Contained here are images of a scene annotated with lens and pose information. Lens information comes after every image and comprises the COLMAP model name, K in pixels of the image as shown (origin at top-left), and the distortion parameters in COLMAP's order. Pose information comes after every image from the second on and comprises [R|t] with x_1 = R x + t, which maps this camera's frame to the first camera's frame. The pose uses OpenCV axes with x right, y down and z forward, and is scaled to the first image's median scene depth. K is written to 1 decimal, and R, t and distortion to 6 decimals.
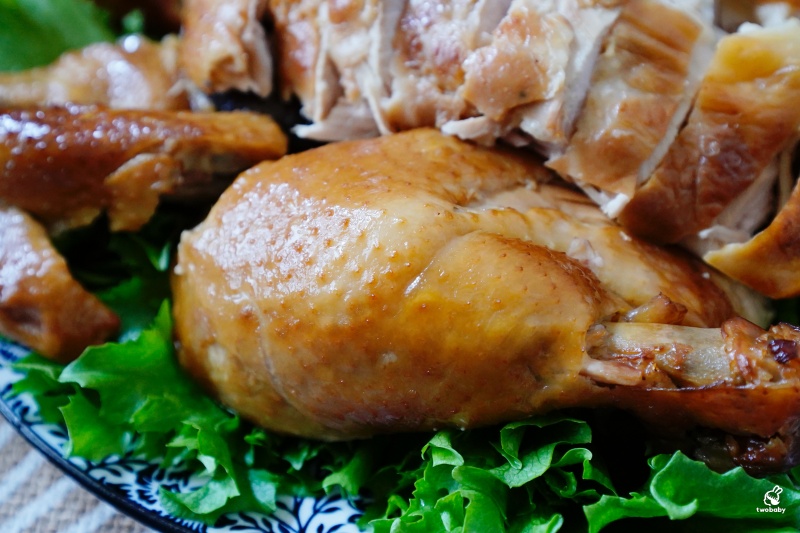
lens RADIAL K [[964.7, 0, 400.9], [0, 964.7, 282.7], [0, 0, 1]] dist [-0.003511, 0.044364]
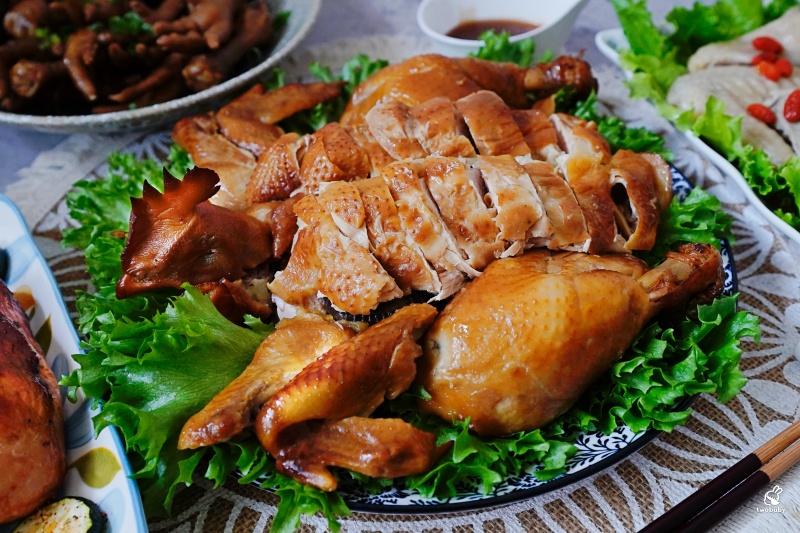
lens RADIAL K [[964.7, 0, 400.9], [0, 964.7, 282.7], [0, 0, 1]] dist [-0.003511, 0.044364]
pose [[0.700584, -0.463024, 0.542947, -1.237258], [0.577459, 0.814875, -0.050193, -0.141080], [-0.419194, 0.348694, 0.838266, -0.574615]]
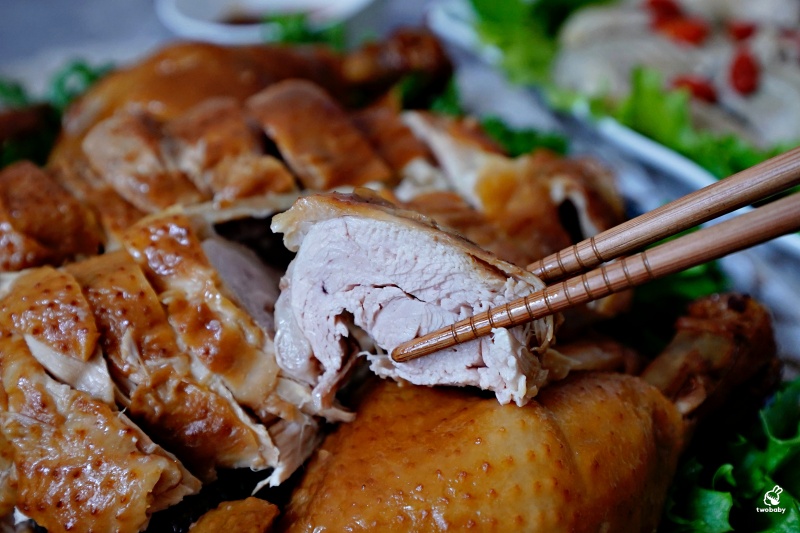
lens RADIAL K [[964.7, 0, 400.9], [0, 964.7, 282.7], [0, 0, 1]] dist [-0.003511, 0.044364]
pose [[0.489965, -0.508351, 0.708176, -0.633646], [0.686992, 0.725252, 0.045300, -0.273294], [-0.536635, 0.464316, 0.704581, 0.240824]]
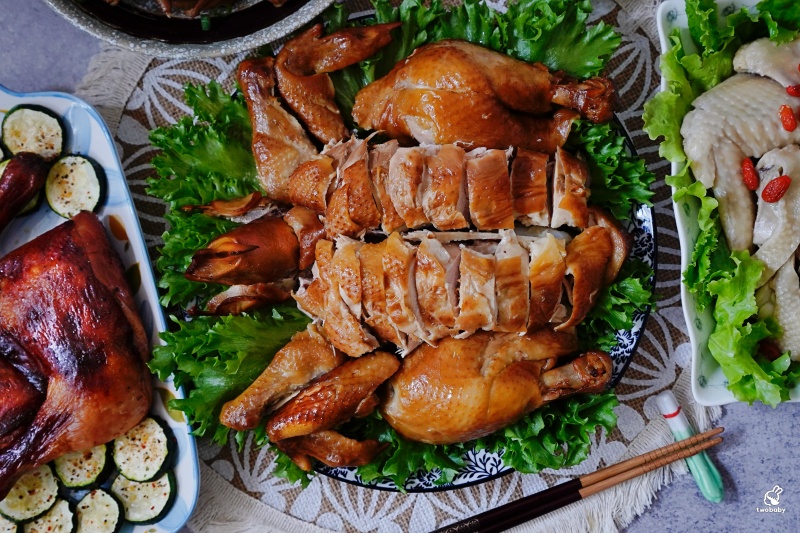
lens RADIAL K [[964.7, 0, 400.9], [0, 964.7, 282.7], [0, 0, 1]] dist [-0.003511, 0.044364]
pose [[0.844372, -0.534664, 0.034216, -0.098032], [0.433948, 0.719974, 0.541596, -1.868969], [-0.314206, -0.442461, 0.839942, -1.210044]]
